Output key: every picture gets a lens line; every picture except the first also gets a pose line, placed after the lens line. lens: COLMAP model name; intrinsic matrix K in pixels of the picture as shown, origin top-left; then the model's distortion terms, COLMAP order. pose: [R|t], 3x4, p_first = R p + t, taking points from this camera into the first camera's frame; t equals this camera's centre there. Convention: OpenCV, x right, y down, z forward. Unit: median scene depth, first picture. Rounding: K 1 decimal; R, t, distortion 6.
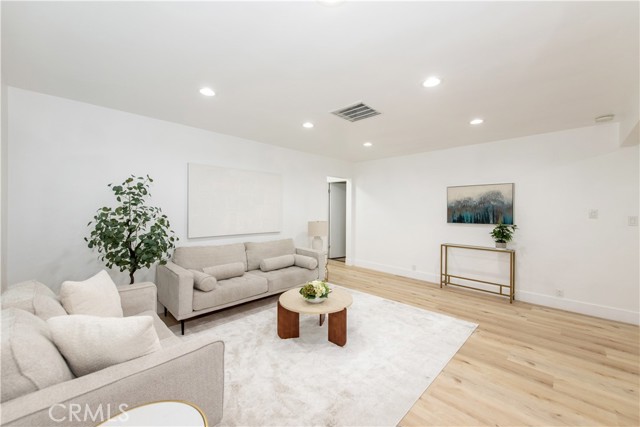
lens RADIAL K [[252.0, 0, 323.5], [0, 252.0, 210.5], [0, 0, 1]] dist [0.009166, -0.000400]
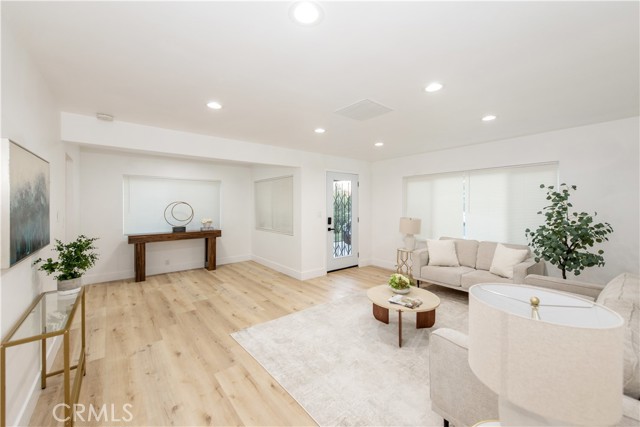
lens RADIAL K [[252.0, 0, 323.5], [0, 252.0, 210.5], [0, 0, 1]] dist [0.009166, -0.000400]
pose [[-0.995068, -0.008403, 0.098834, 0.147228], [-0.006003, 0.999680, 0.024553, -0.028703], [-0.099009, 0.023839, -0.994801, 1.558694]]
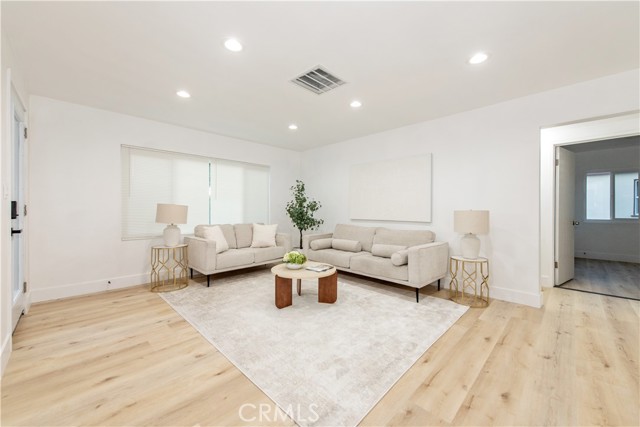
lens RADIAL K [[252.0, 0, 323.5], [0, 252.0, 210.5], [0, 0, 1]] dist [0.009166, -0.000400]
pose [[0.000591, -0.003128, -0.999995, 0.829093], [-0.007286, 0.999969, -0.003133, 0.063846], [0.999973, 0.007288, 0.000568, 0.814779]]
